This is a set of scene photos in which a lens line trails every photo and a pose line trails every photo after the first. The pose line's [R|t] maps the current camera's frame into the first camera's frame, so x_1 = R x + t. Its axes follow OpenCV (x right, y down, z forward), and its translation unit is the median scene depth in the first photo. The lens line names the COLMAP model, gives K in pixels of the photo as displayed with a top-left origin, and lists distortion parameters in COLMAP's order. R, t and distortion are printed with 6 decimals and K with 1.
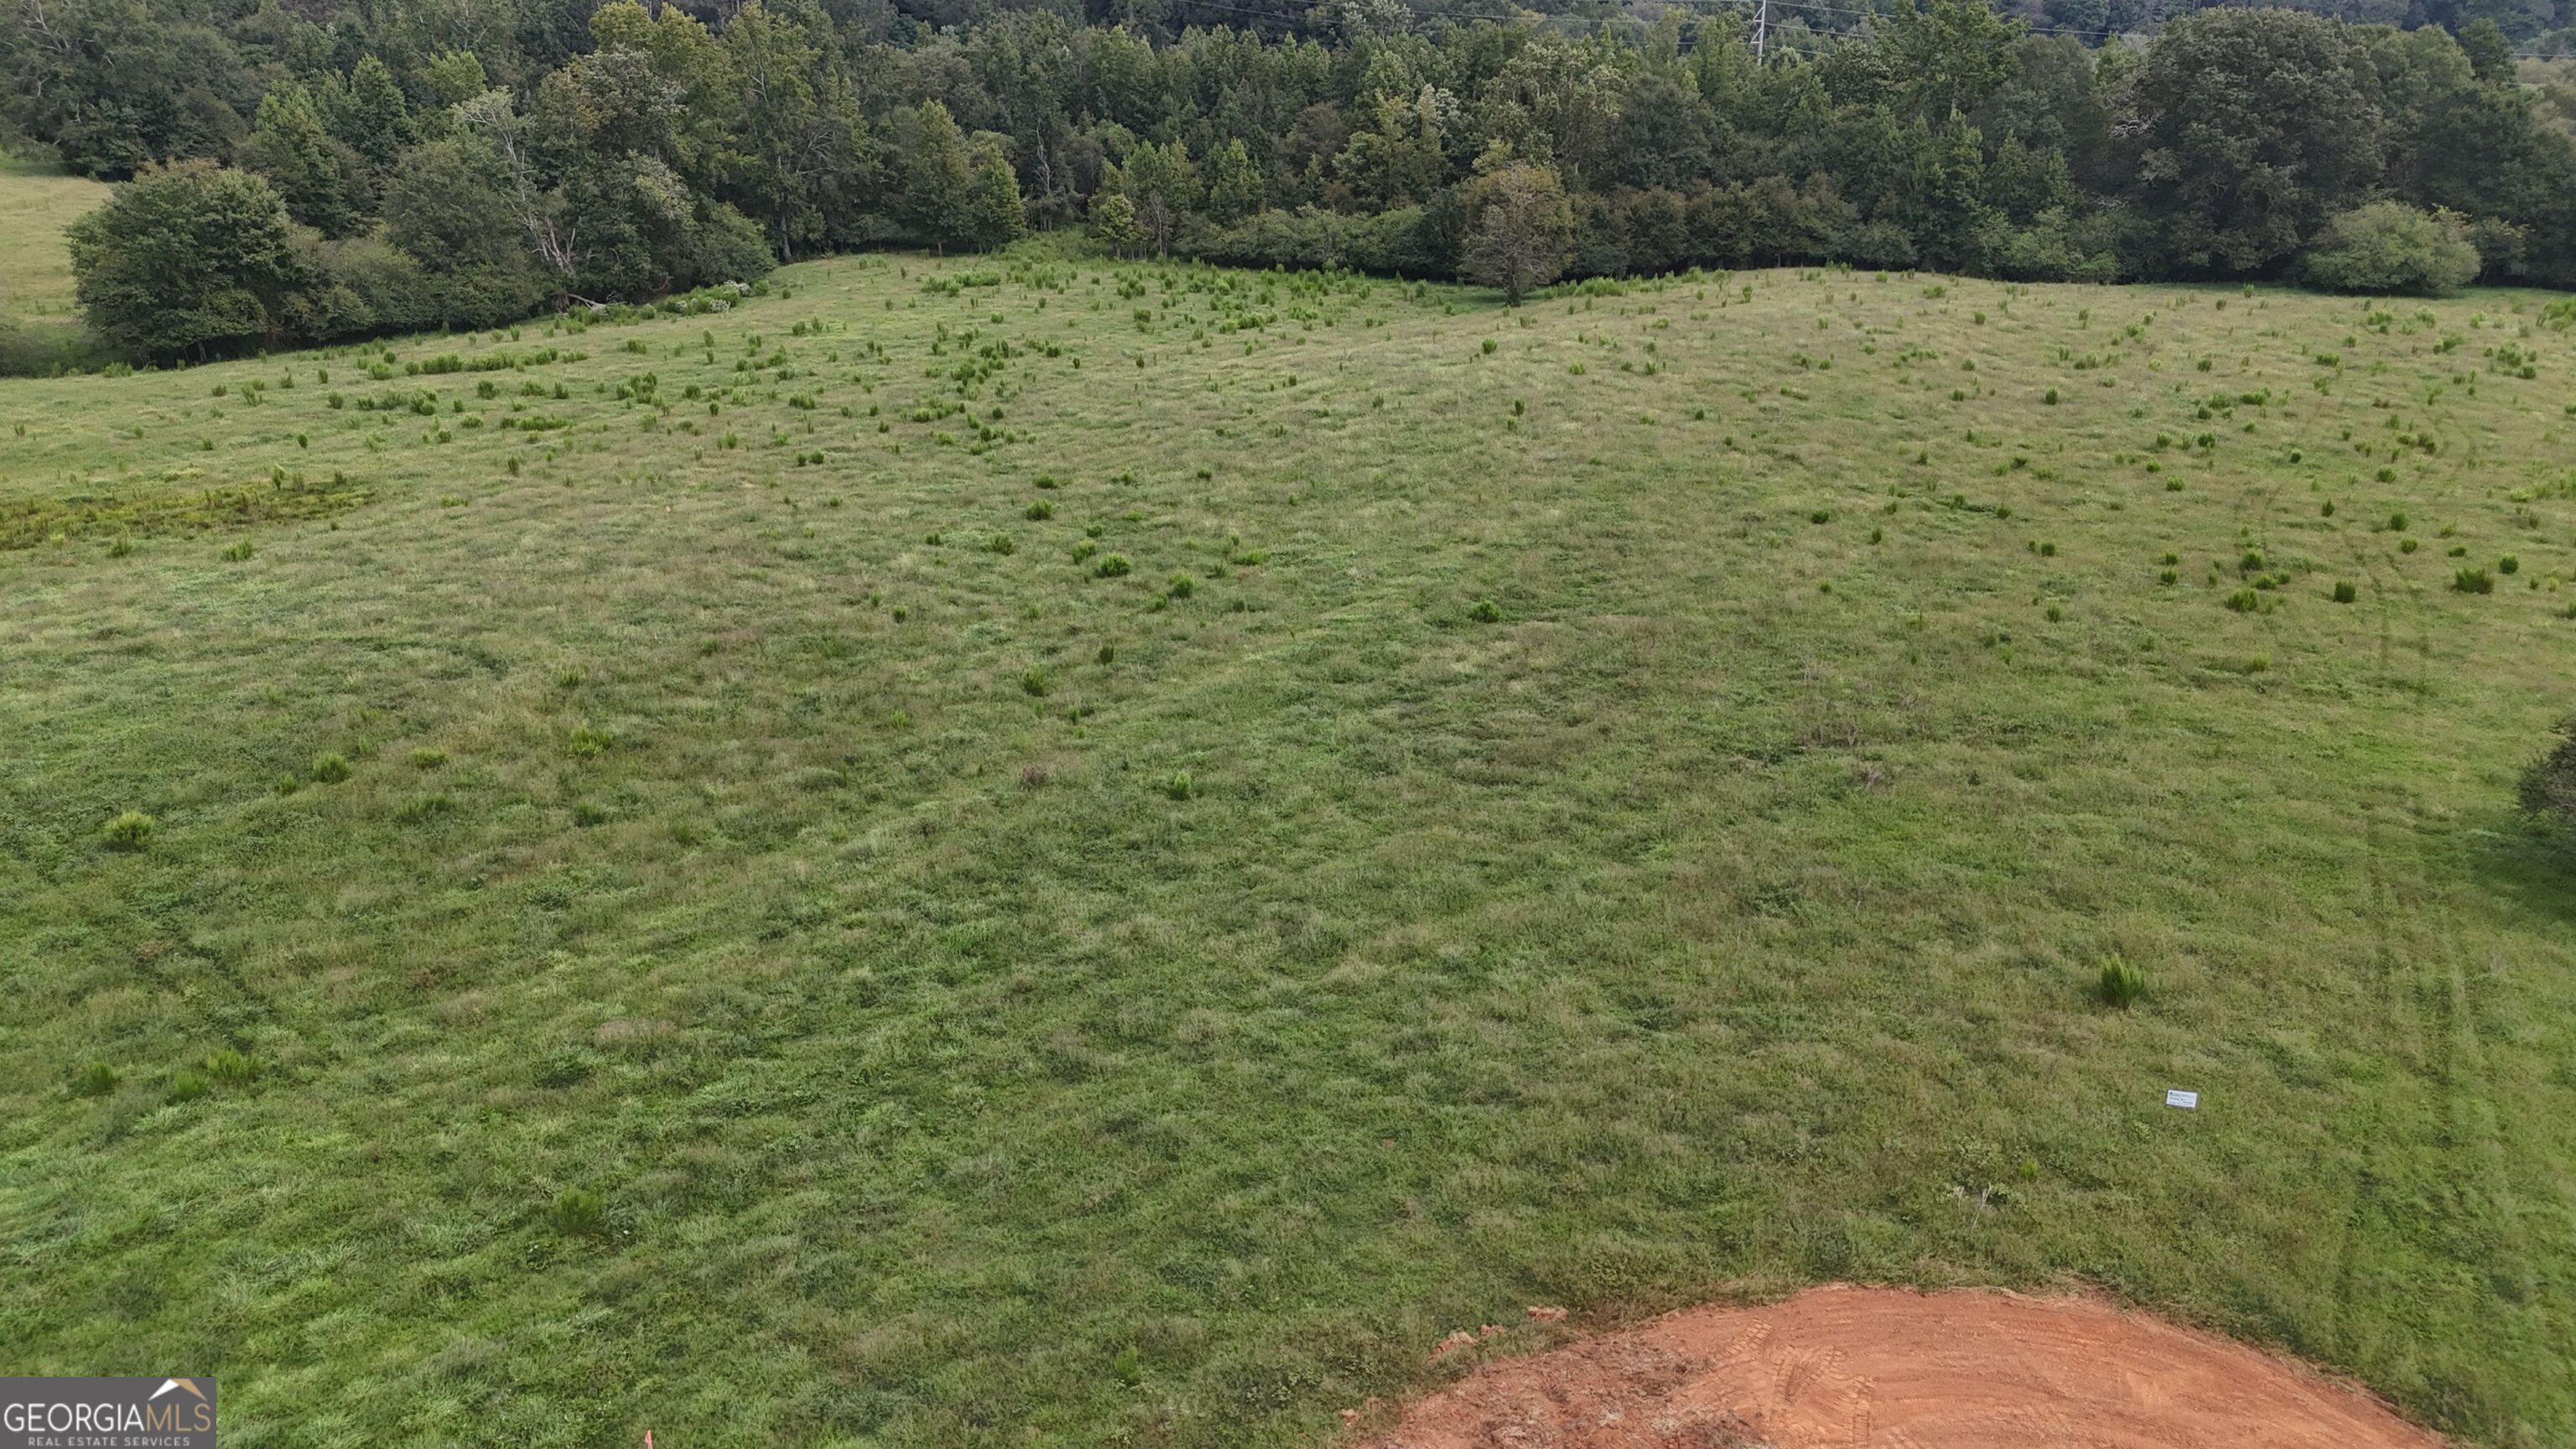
lens RADIAL K [[1890.6, 0, 1298.8], [0, 1890.6, 740.7], [0, 0, 1]] dist [0.078020, -0.072393]
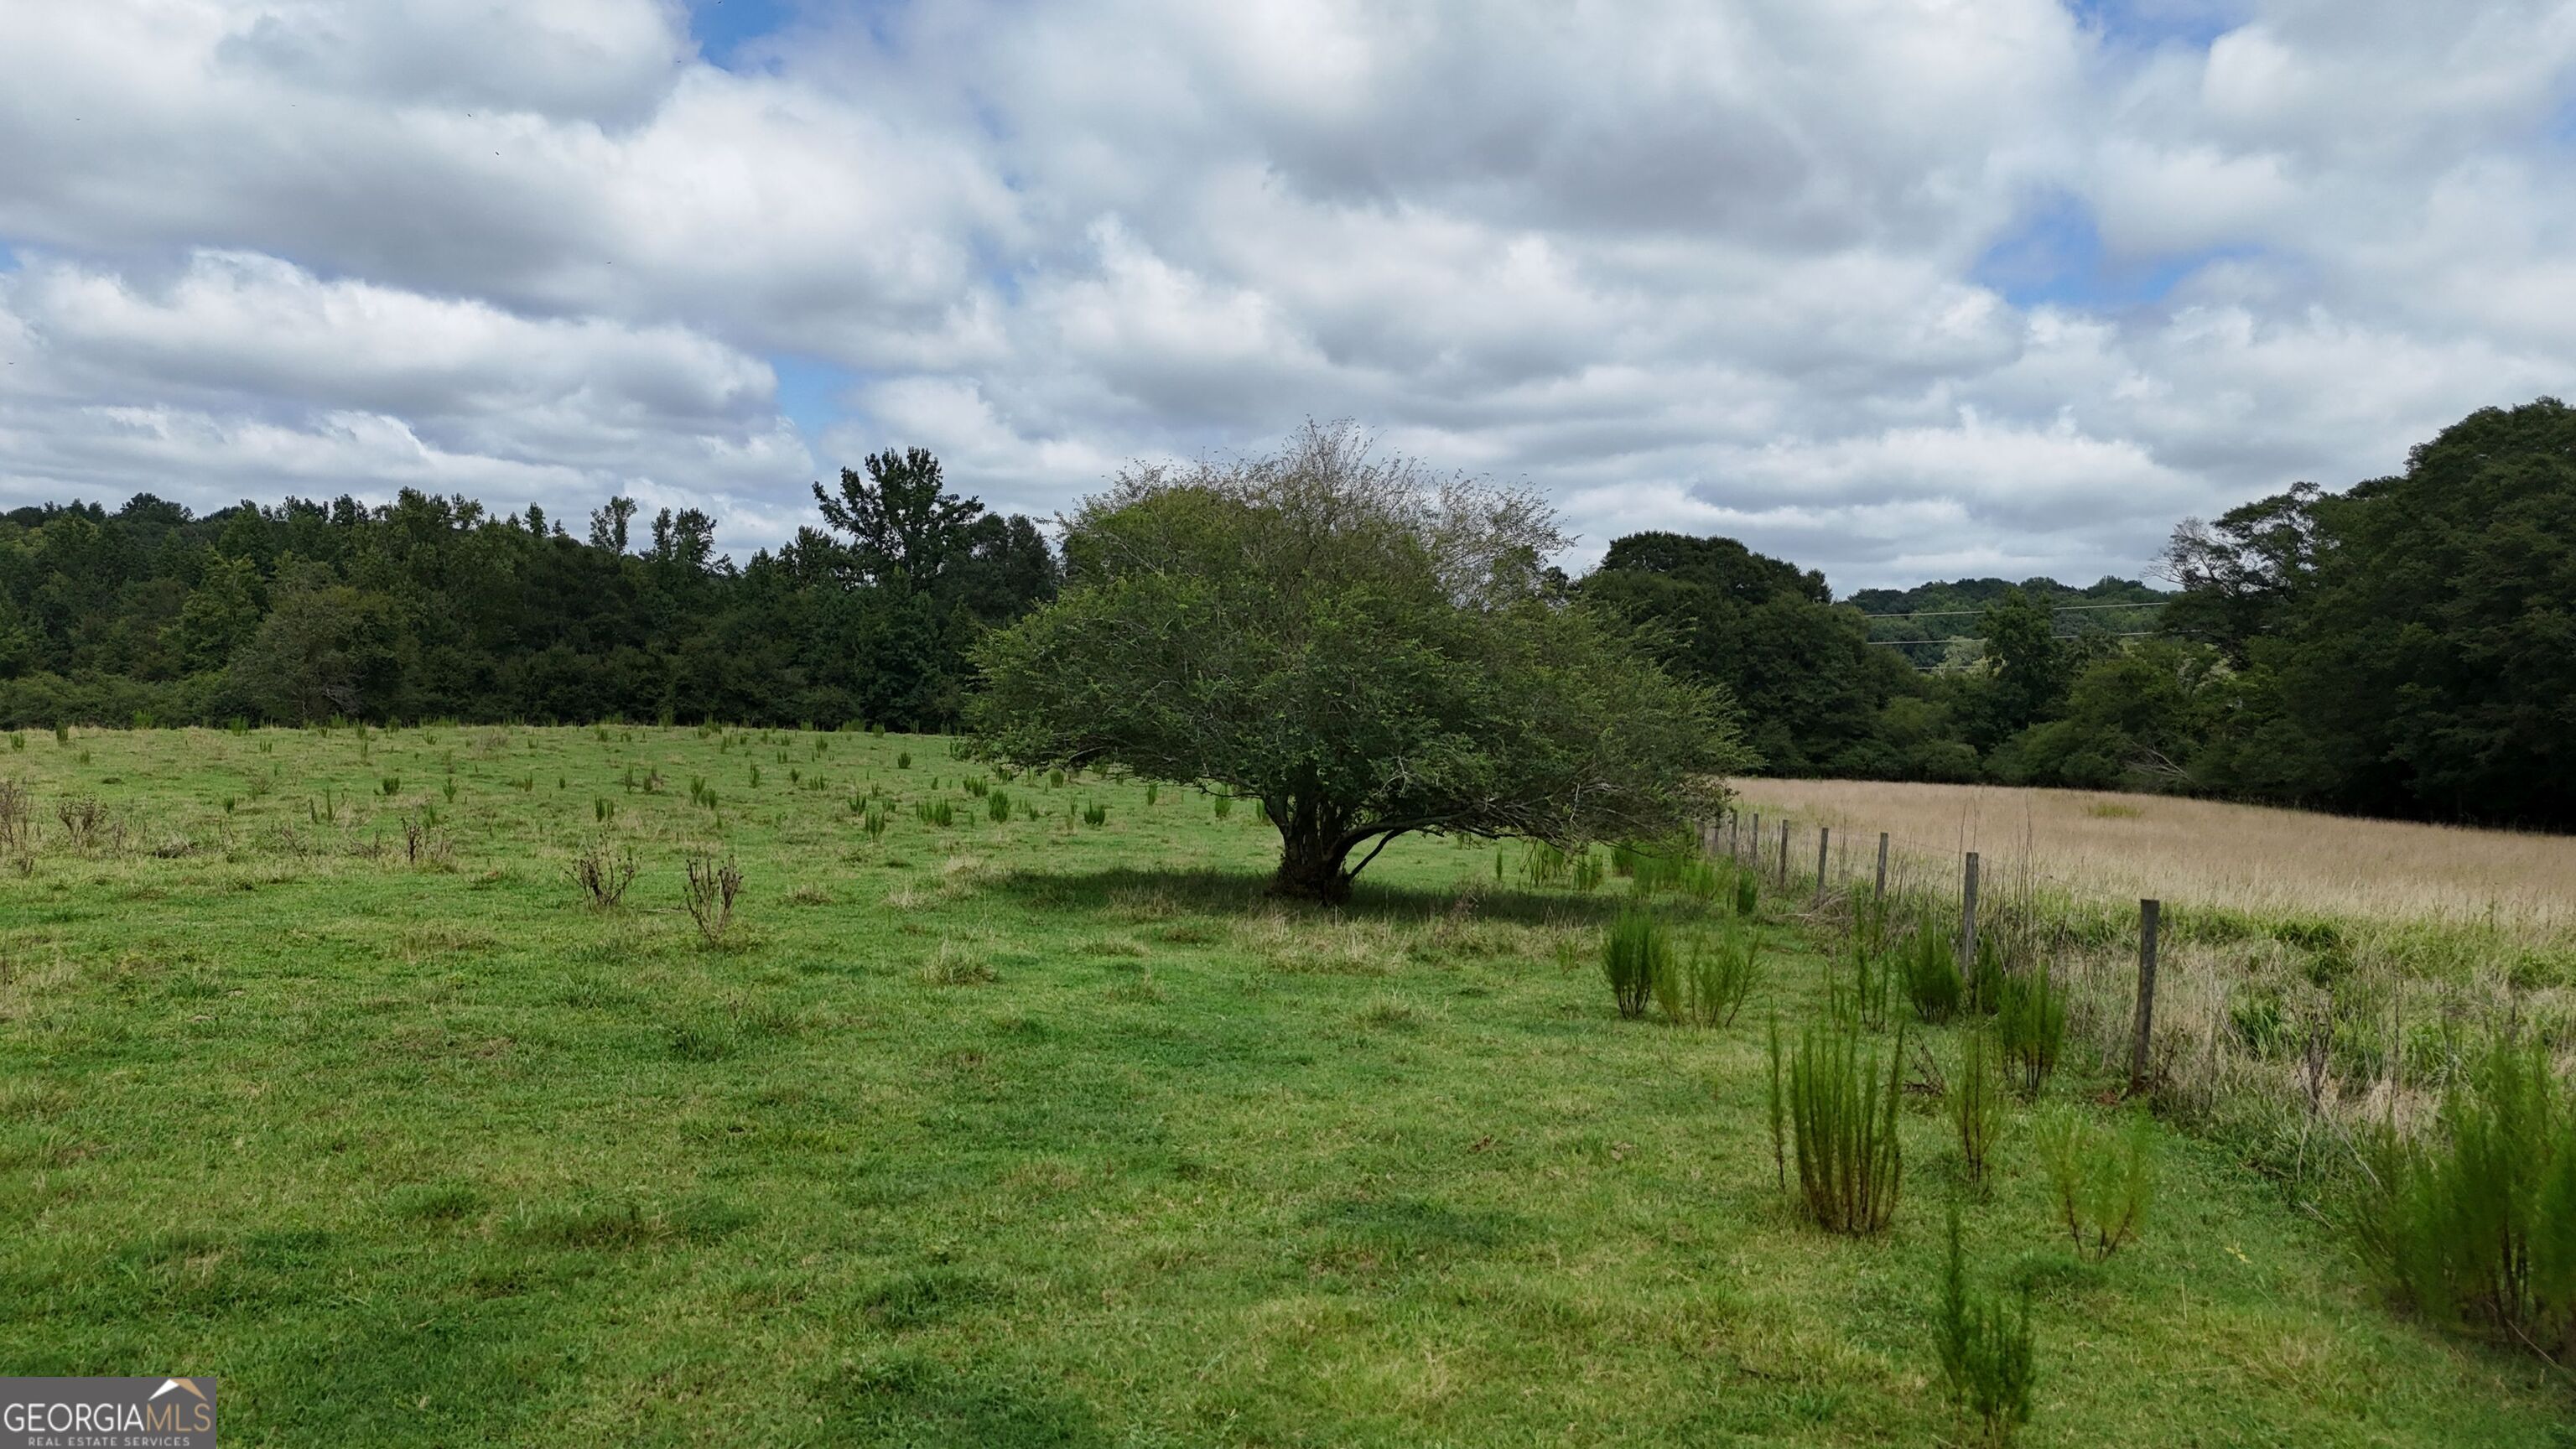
lens RADIAL K [[1890.6, 0, 1279.6], [0, 1890.6, 730.5], [0, 0, 1]] dist [0.078020, -0.072393]
pose [[0.922707, 0.015458, 0.385191, 0.167481], [0.121721, 0.936398, -0.329154, 0.063862], [-0.365780, 0.350599, 0.862140, 0.184391]]
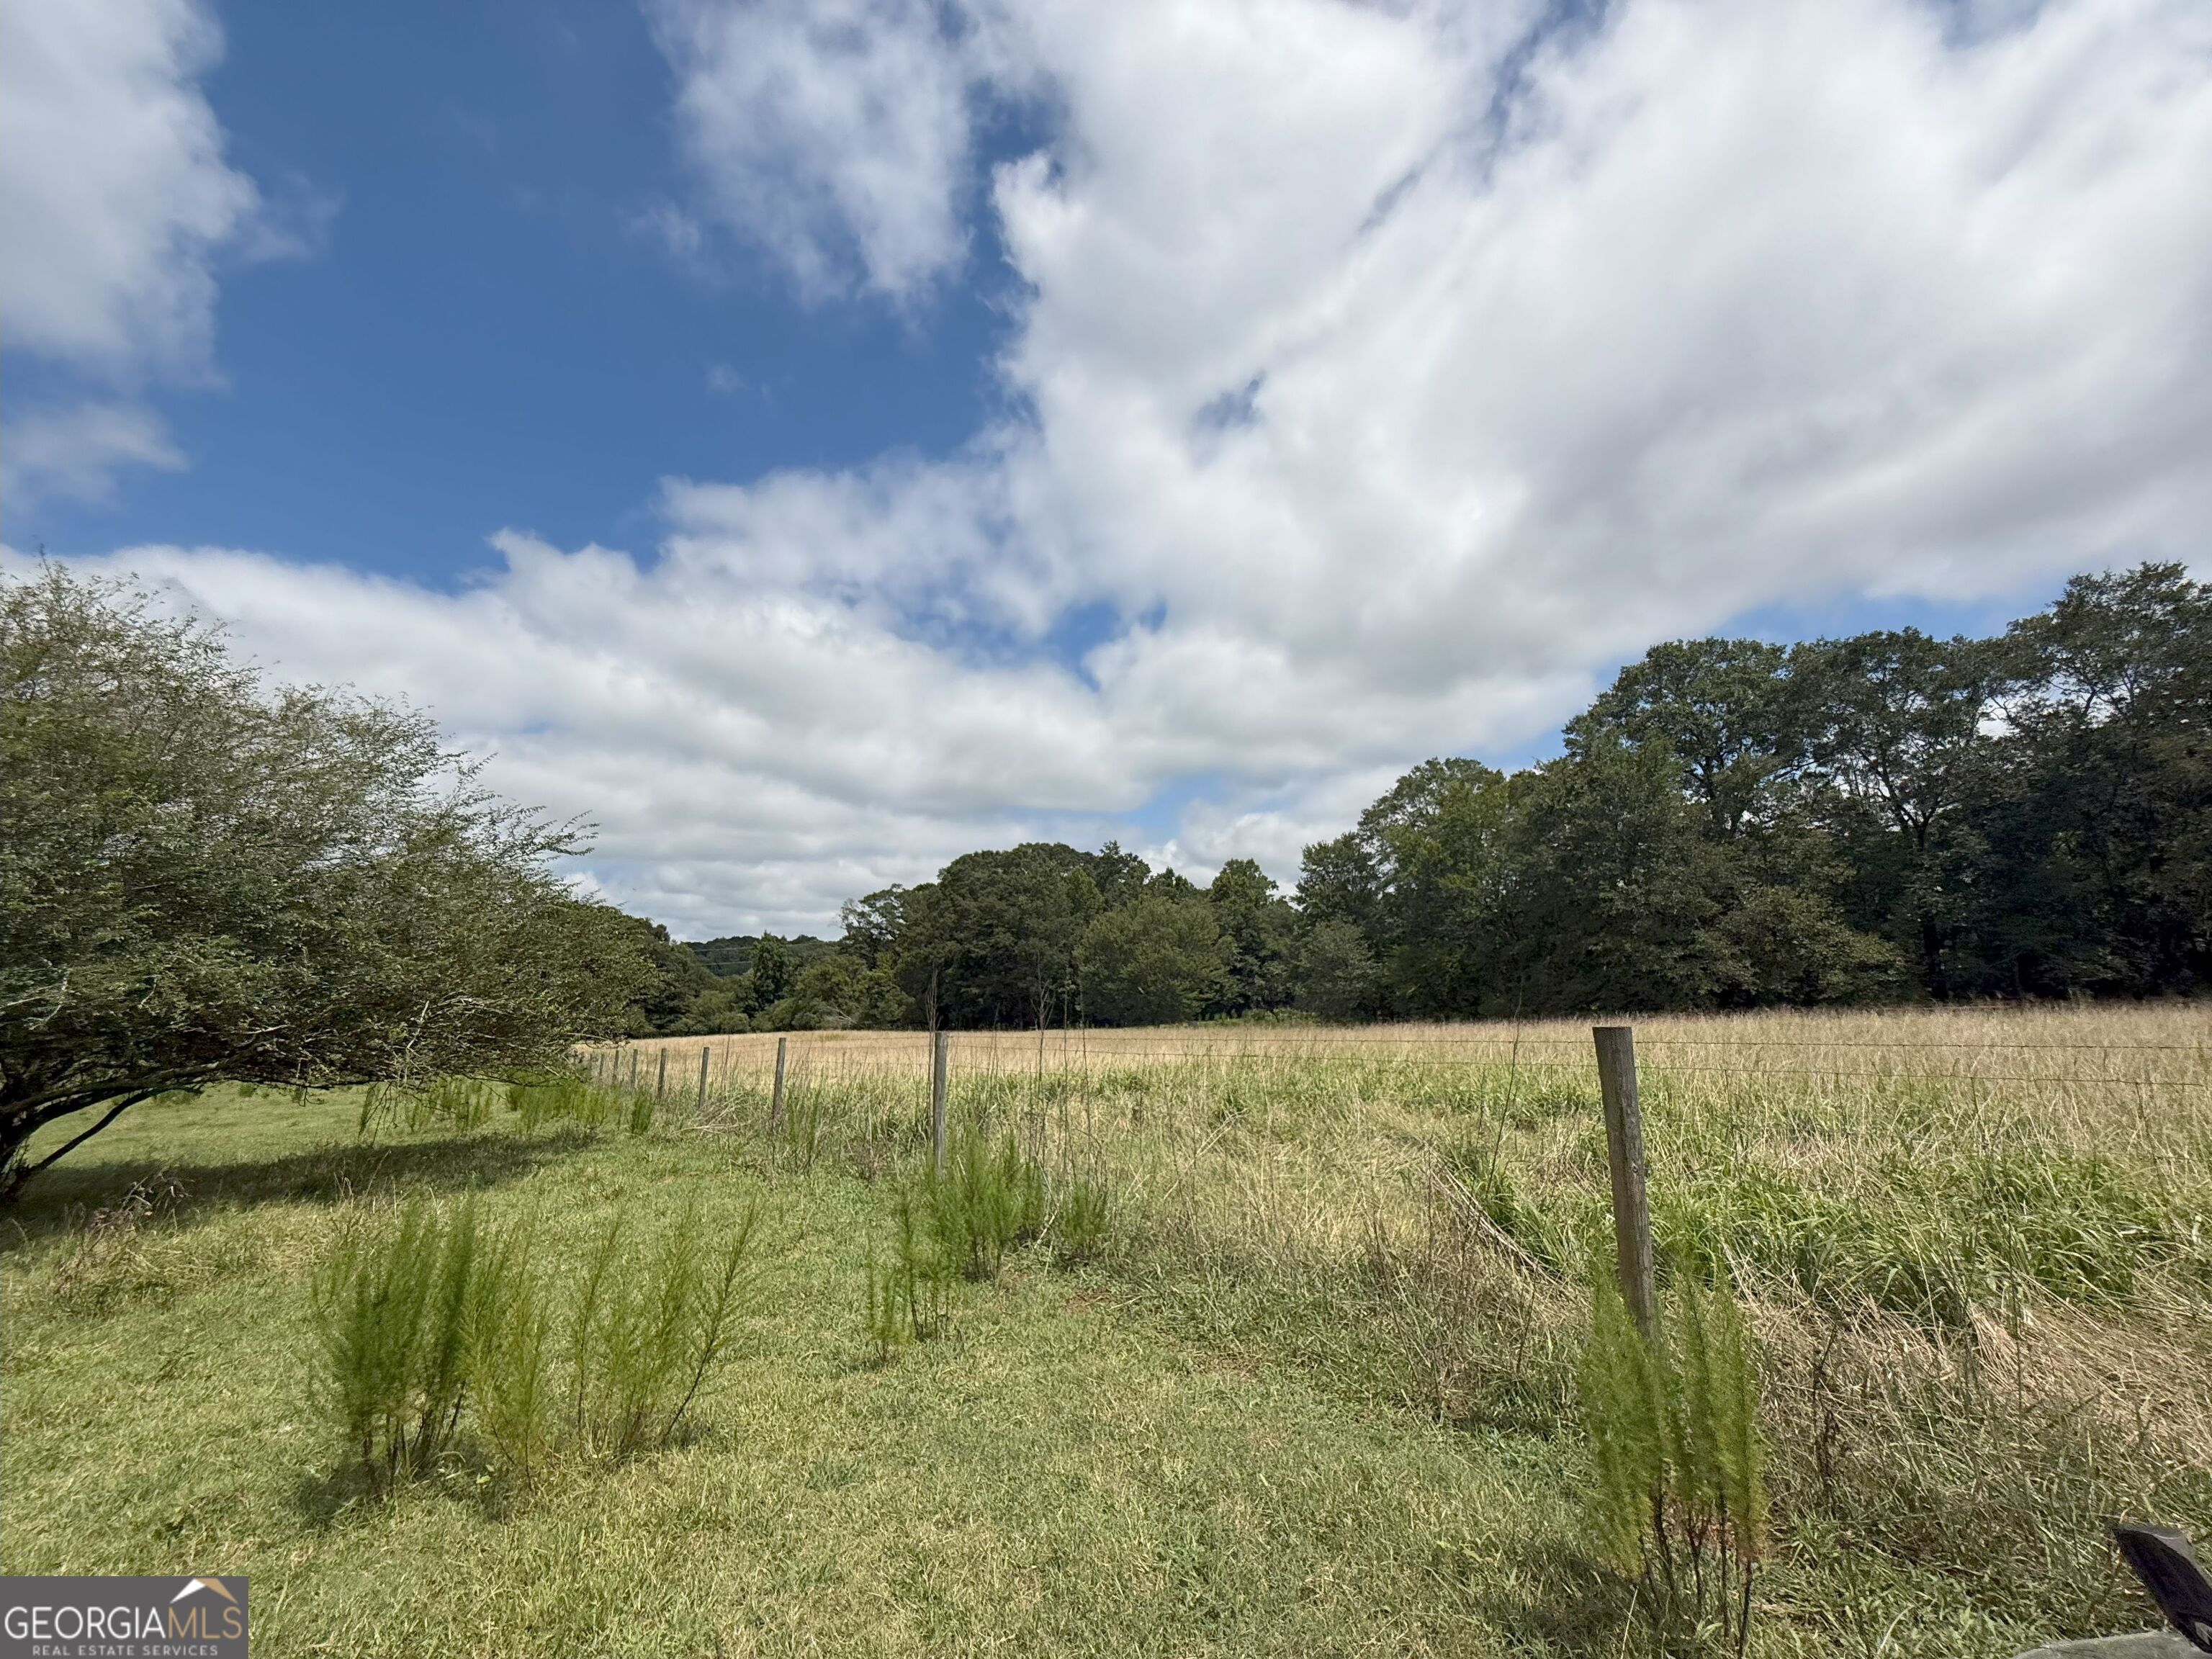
lens RADIAL K [[881.6, 0, 1107.4], [0, 881.6, 807.5], [0, 0, 1]] dist [0.001677, 0.000555]
pose [[0.421895, 0.173820, 0.889826, 0.208106], [0.367187, 0.864600, -0.342987, 0.047777], [-0.828962, 0.471437, 0.300947, 0.241034]]
